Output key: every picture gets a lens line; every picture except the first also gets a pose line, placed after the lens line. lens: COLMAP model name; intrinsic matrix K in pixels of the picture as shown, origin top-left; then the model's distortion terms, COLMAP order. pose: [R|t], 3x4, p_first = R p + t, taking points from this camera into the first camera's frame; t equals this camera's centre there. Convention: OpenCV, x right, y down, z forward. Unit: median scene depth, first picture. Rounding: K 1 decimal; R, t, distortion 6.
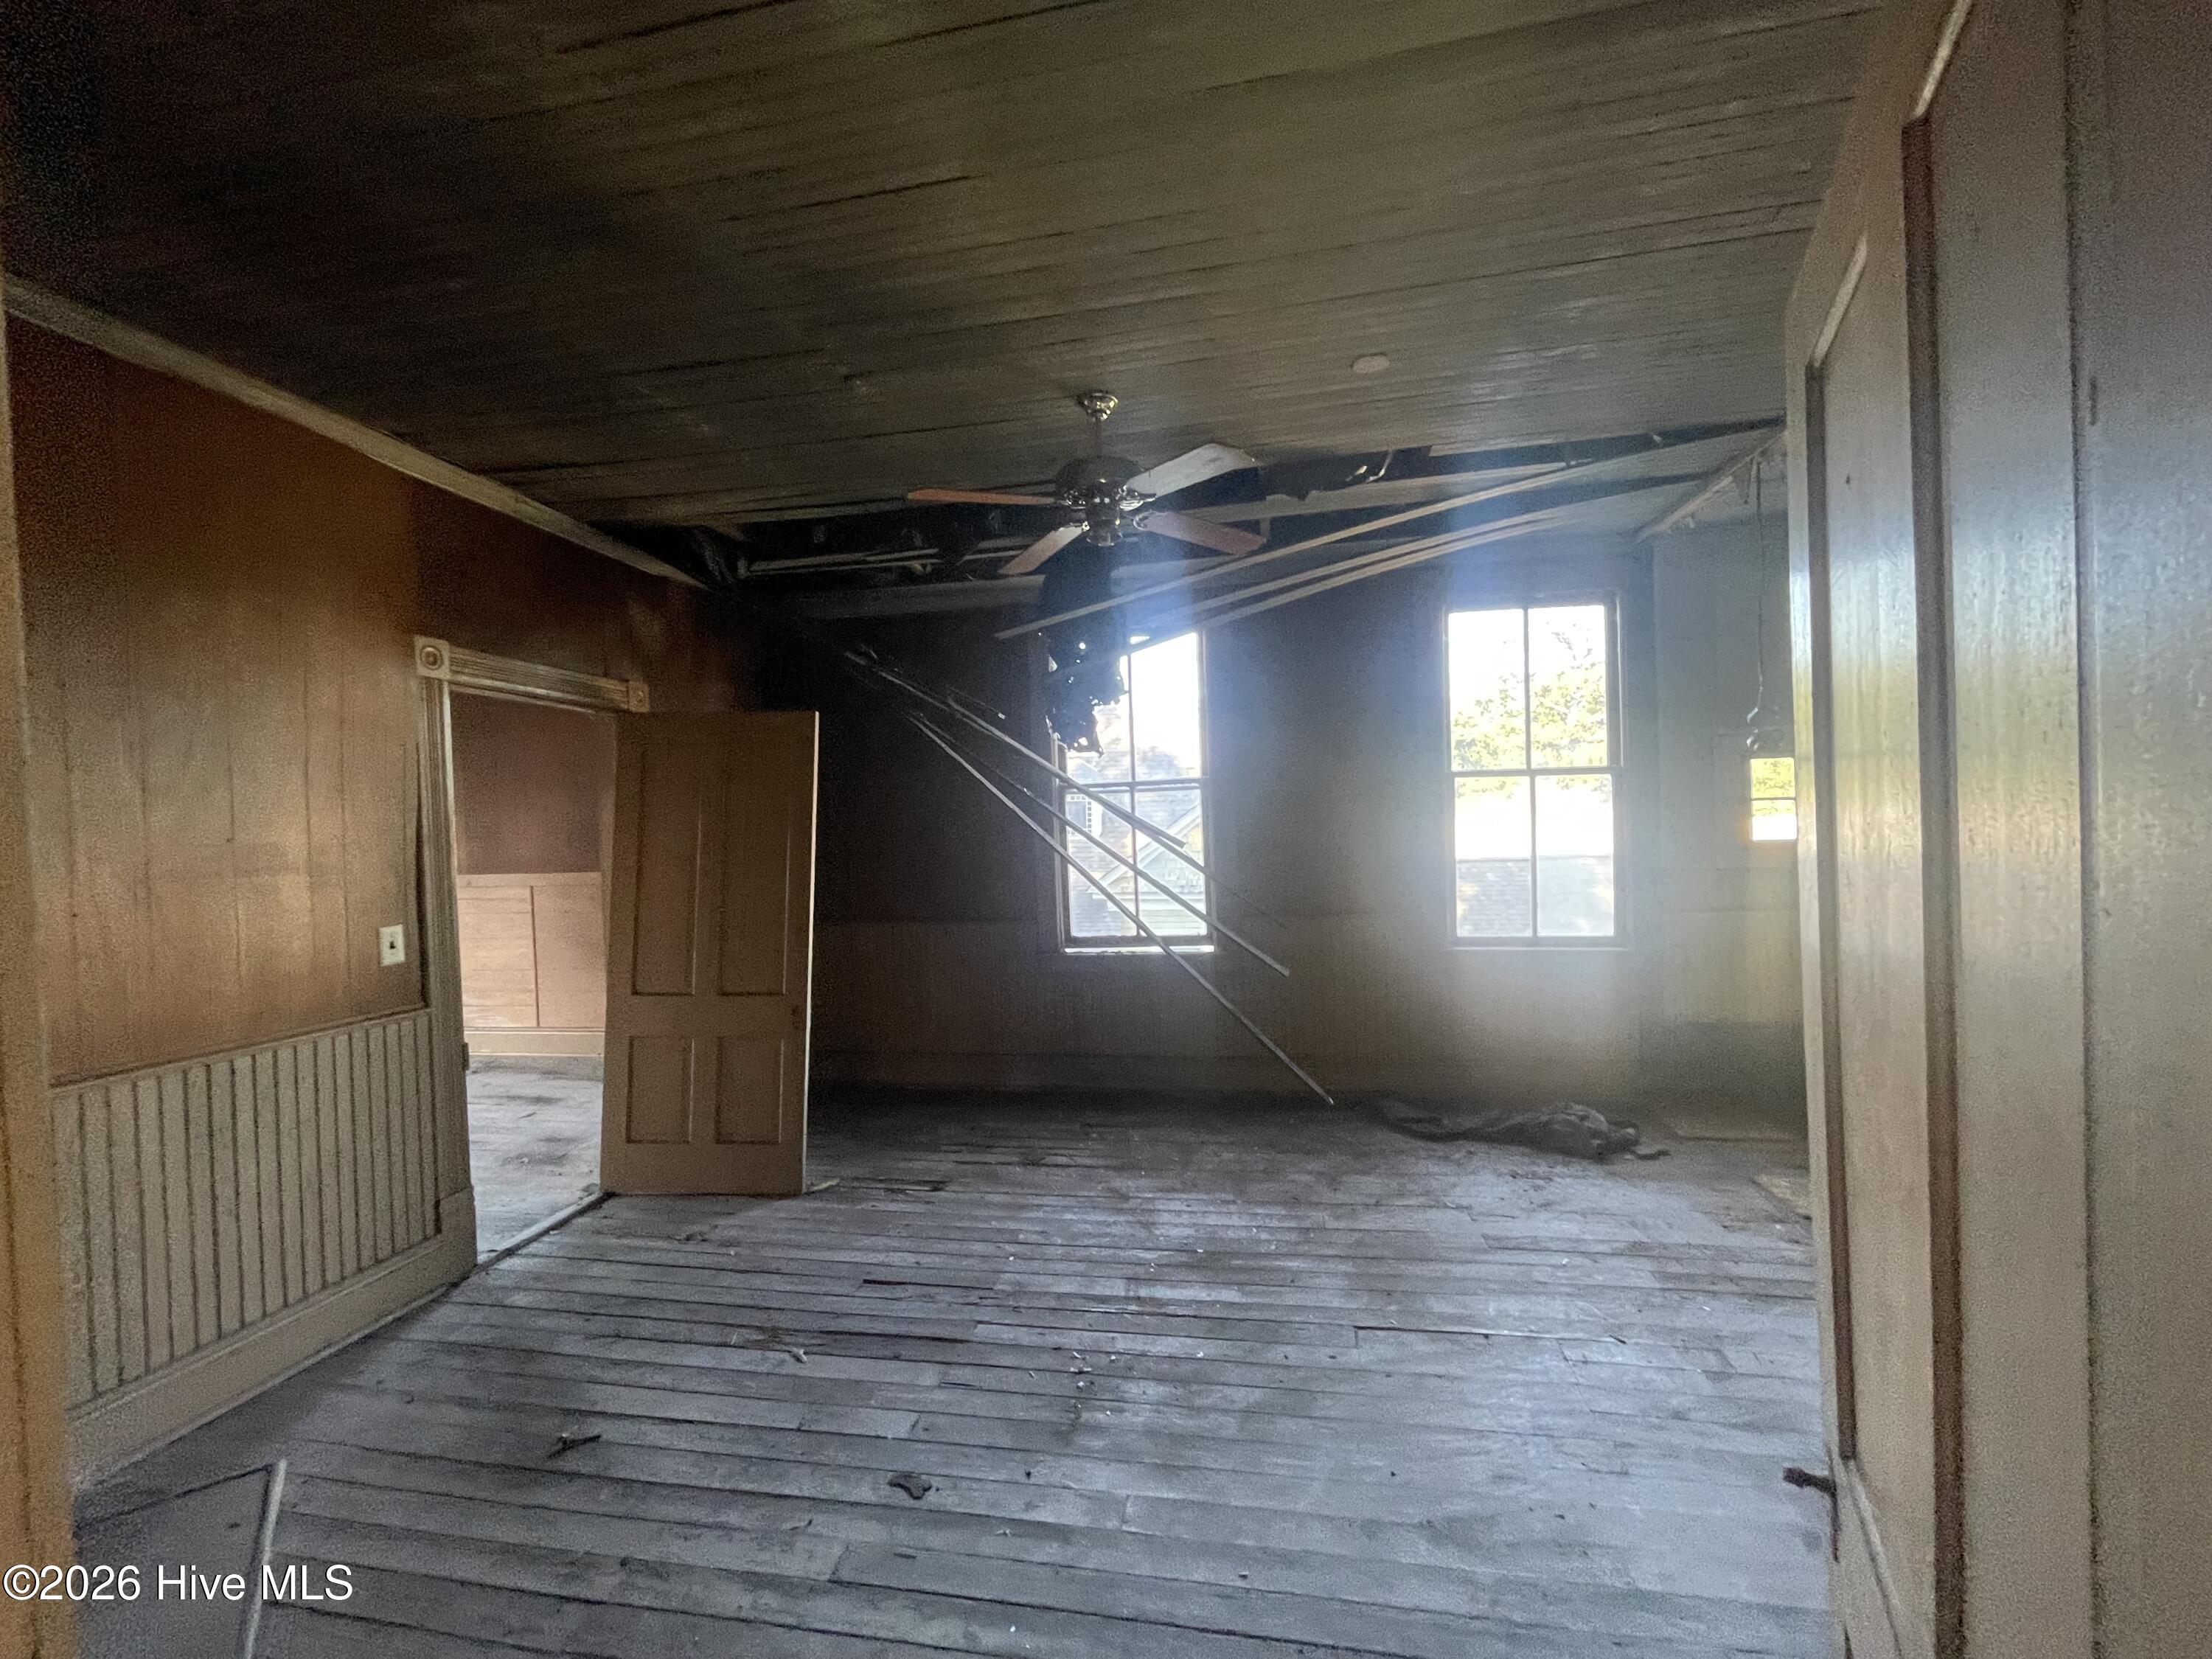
lens RADIAL K [[891.8, 0, 1113.8], [0, 891.8, 825.6], [0, 0, 1]] dist [-0.001782, 0.001043]
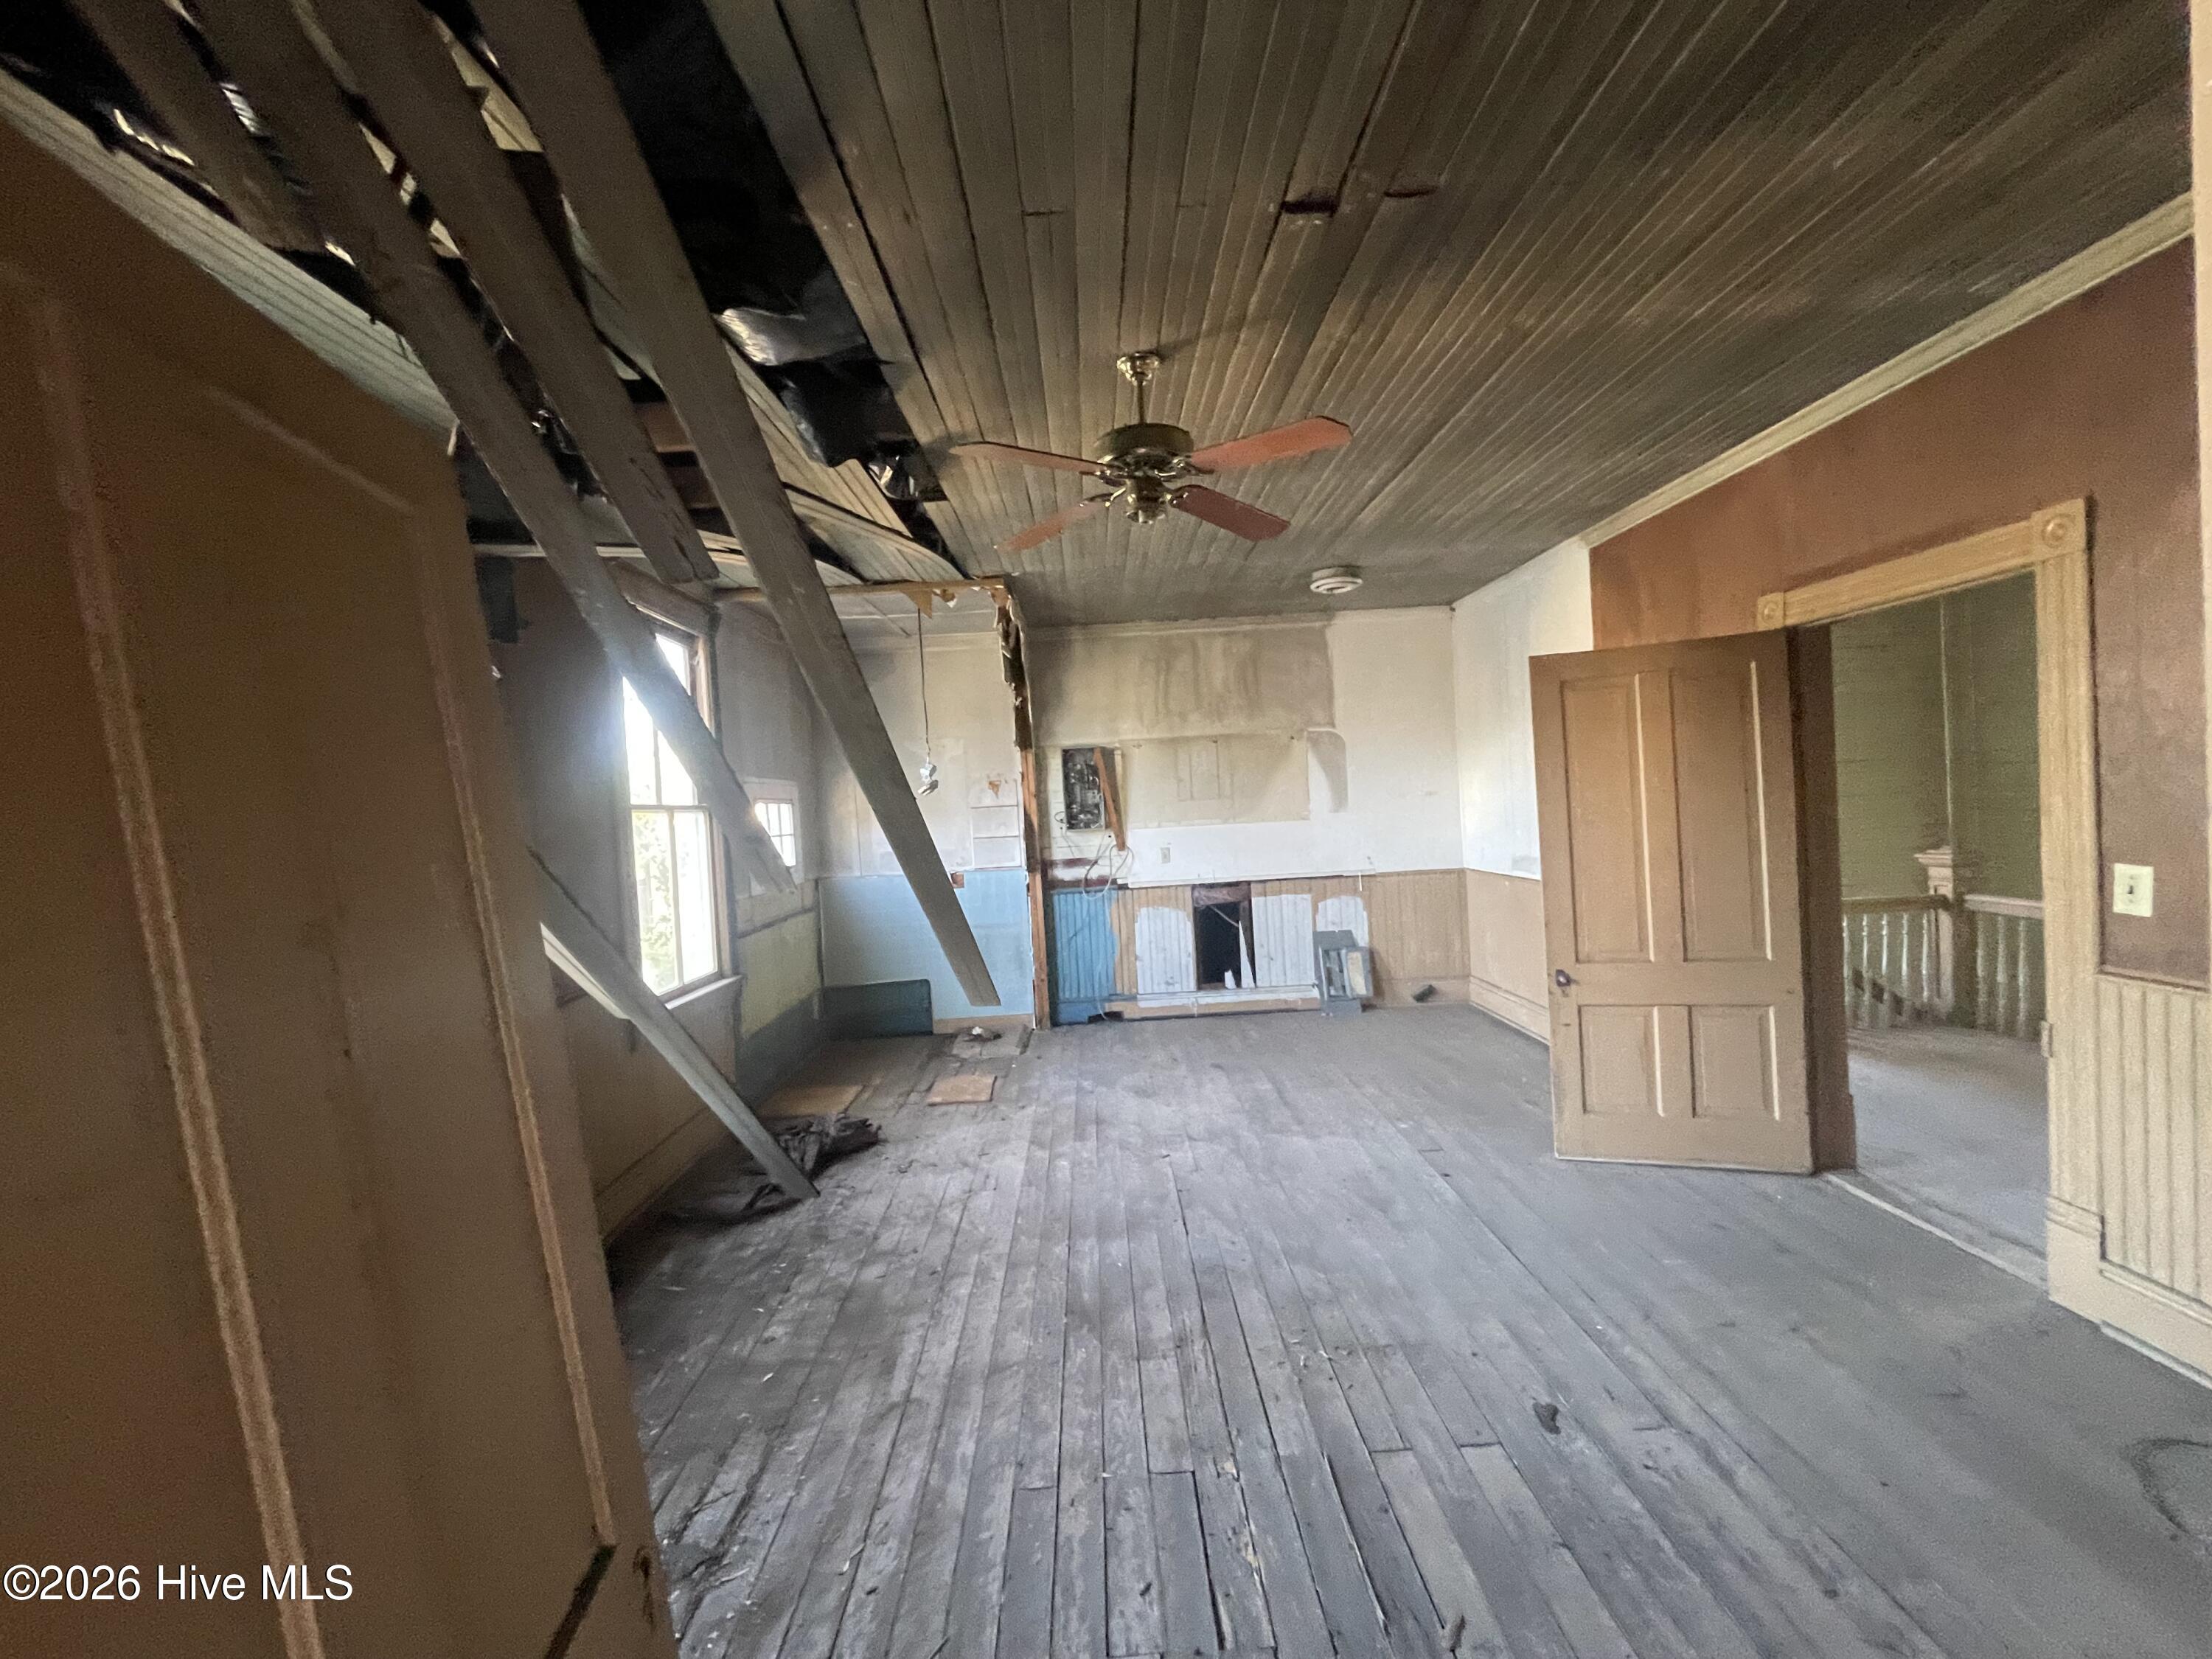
lens RADIAL K [[891.8, 0, 1096.0], [0, 891.8, 831.9], [0, 0, 1]] dist [-0.001782, 0.001043]
pose [[-0.173925, 0.018595, 0.984583, -0.804095], [0.071092, 0.997450, -0.006280, 0.002524], [-0.982189, 0.068903, -0.174803, 1.116804]]
